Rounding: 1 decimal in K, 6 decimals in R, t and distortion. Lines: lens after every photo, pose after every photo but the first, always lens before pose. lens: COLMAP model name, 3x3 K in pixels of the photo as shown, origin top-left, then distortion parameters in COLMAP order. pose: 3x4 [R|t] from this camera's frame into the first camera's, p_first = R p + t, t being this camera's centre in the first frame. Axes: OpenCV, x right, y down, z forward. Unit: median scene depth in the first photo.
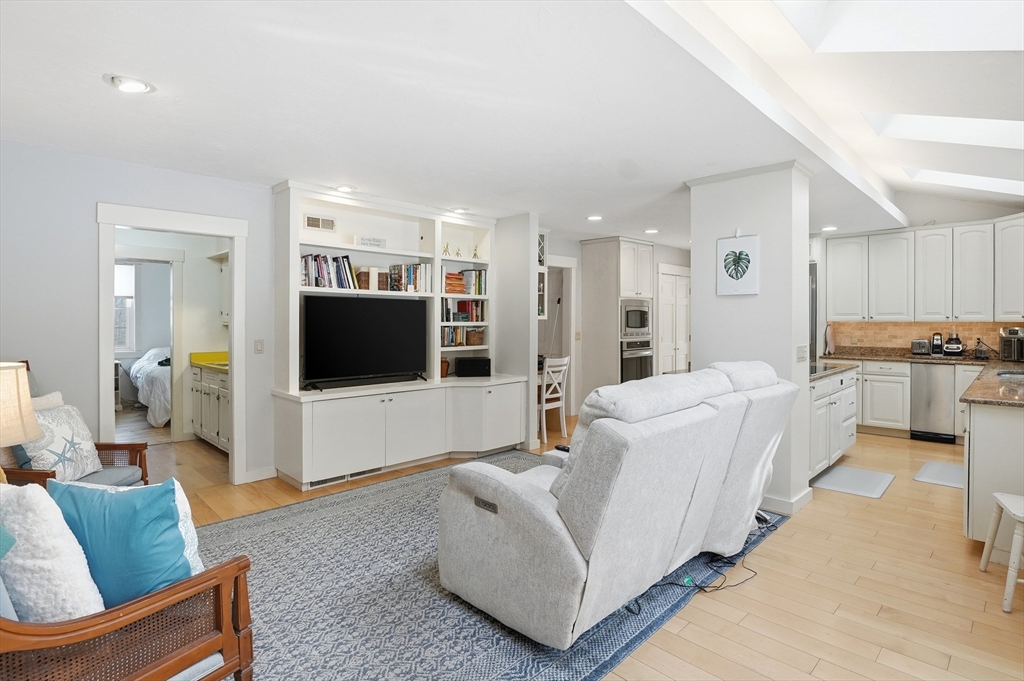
lens RADIAL K [[510.1, 0, 499.0], [0, 510.1, 324.7], [0, 0, 1]] dist [-0.026057, -0.001716]
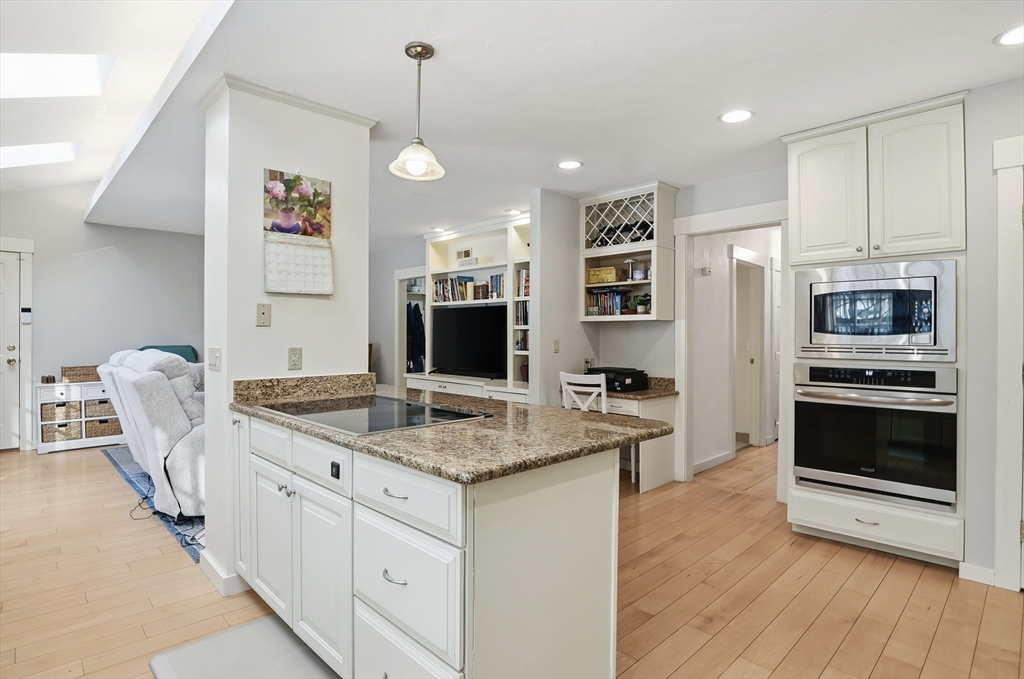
lens RADIAL K [[510.1, 0, 505.6], [0, 510.1, 337.3], [0, 0, 1]] dist [-0.026057, -0.001716]
pose [[0.020010, 0.005235, -0.999786, 0.818156], [-0.011541, 0.999921, 0.005004, 0.012159], [0.999733, 0.011438, 0.020068, 0.874283]]
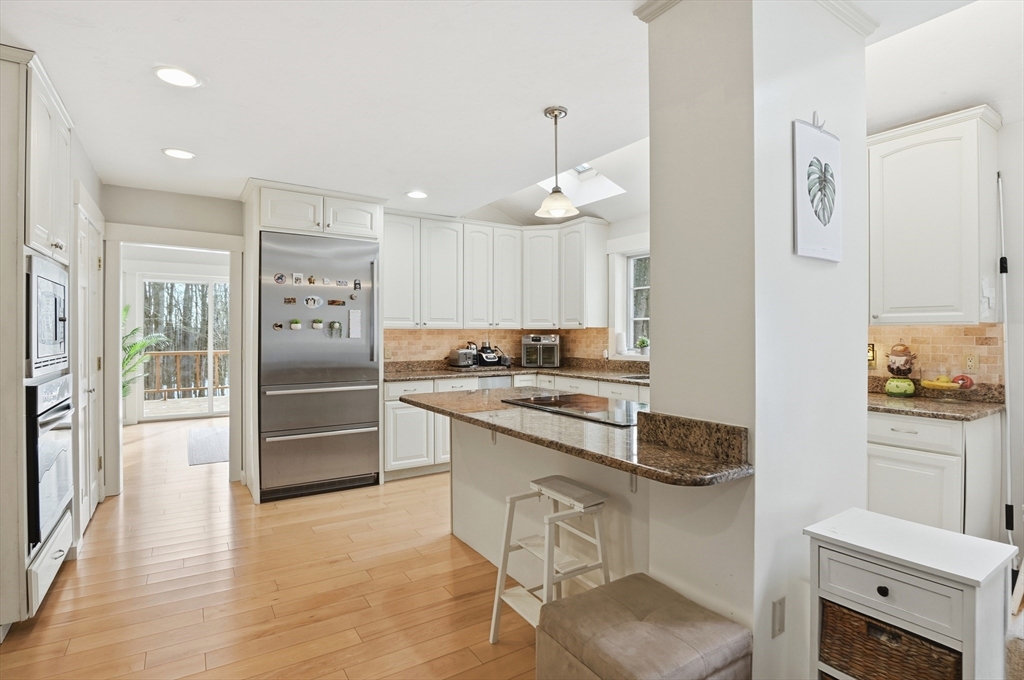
lens RADIAL K [[510.1, 0, 503.2], [0, 510.1, 336.2], [0, 0, 1]] dist [-0.026057, -0.001716]
pose [[0.199528, -0.006713, 0.979869, -0.011349], [0.007991, 0.999954, 0.005224, 0.002252], [-0.979859, 0.006788, 0.199573, 0.783914]]
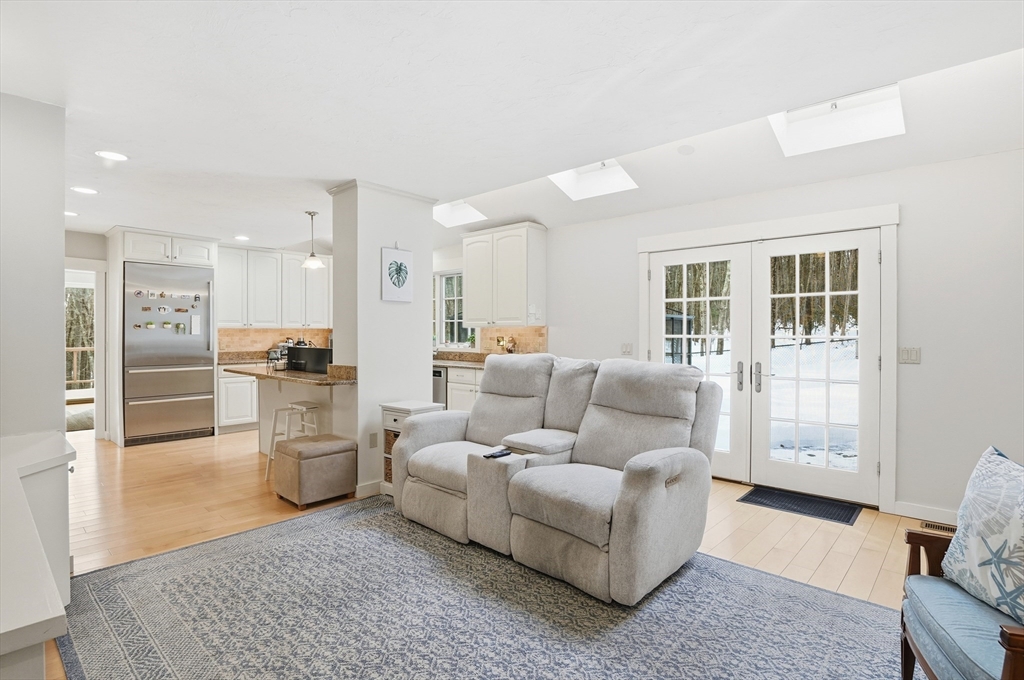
lens RADIAL K [[510.1, 0, 506.0], [0, 510.1, 335.8], [0, 0, 1]] dist [-0.026057, -0.001716]
pose [[-0.059111, -0.007189, 0.998226, -0.435786], [0.007720, 0.999941, 0.007658, 0.006619], [-0.998222, 0.008159, -0.059052, 0.549787]]
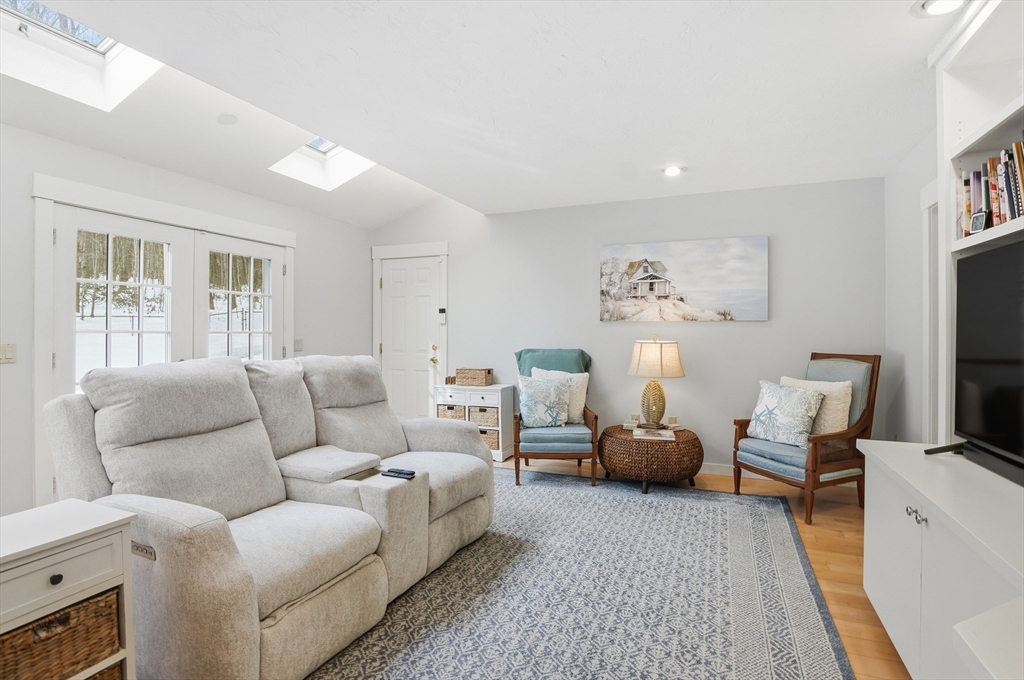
lens RADIAL K [[510.1, 0, 514.3], [0, 510.1, 346.3], [0, 0, 1]] dist [-0.026057, -0.001716]
pose [[-0.912849, 0.006819, -0.408241, 0.152623], [-0.007599, 0.999404, 0.033686, 0.010160], [0.408227, 0.033853, -0.912252, 0.939173]]
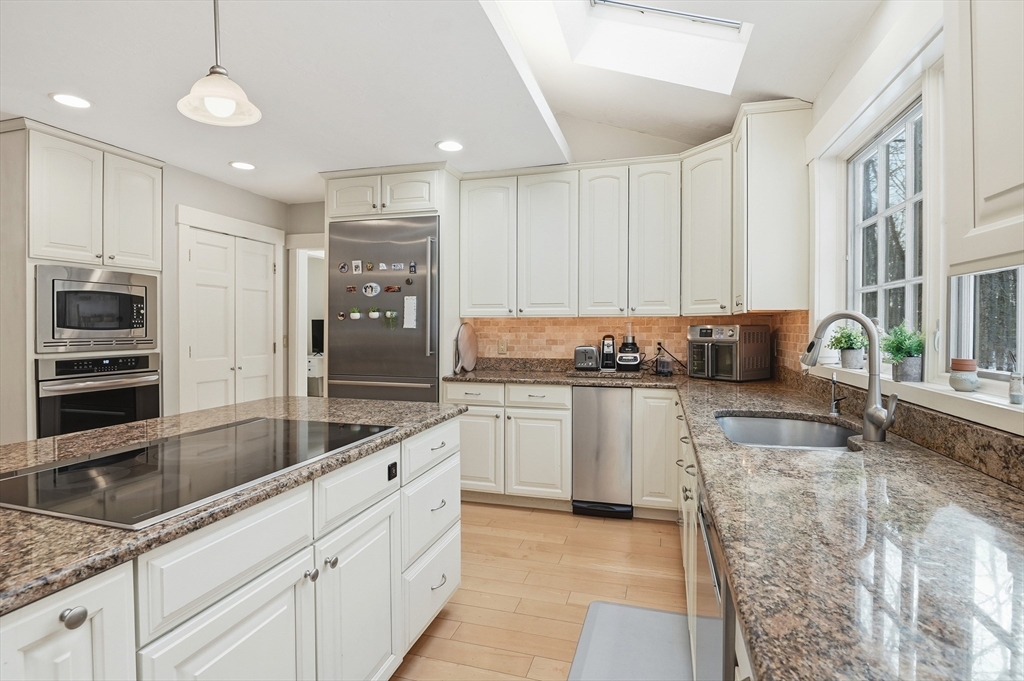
lens RADIAL K [[510.1, 0, 494.8], [0, 510.1, 333.6], [0, 0, 1]] dist [-0.026057, -0.001716]
pose [[0.877633, -0.004789, 0.479309, 0.454661], [0.003150, 0.999986, 0.004222, 0.011660], [-0.479323, -0.002196, 0.877636, 0.516705]]
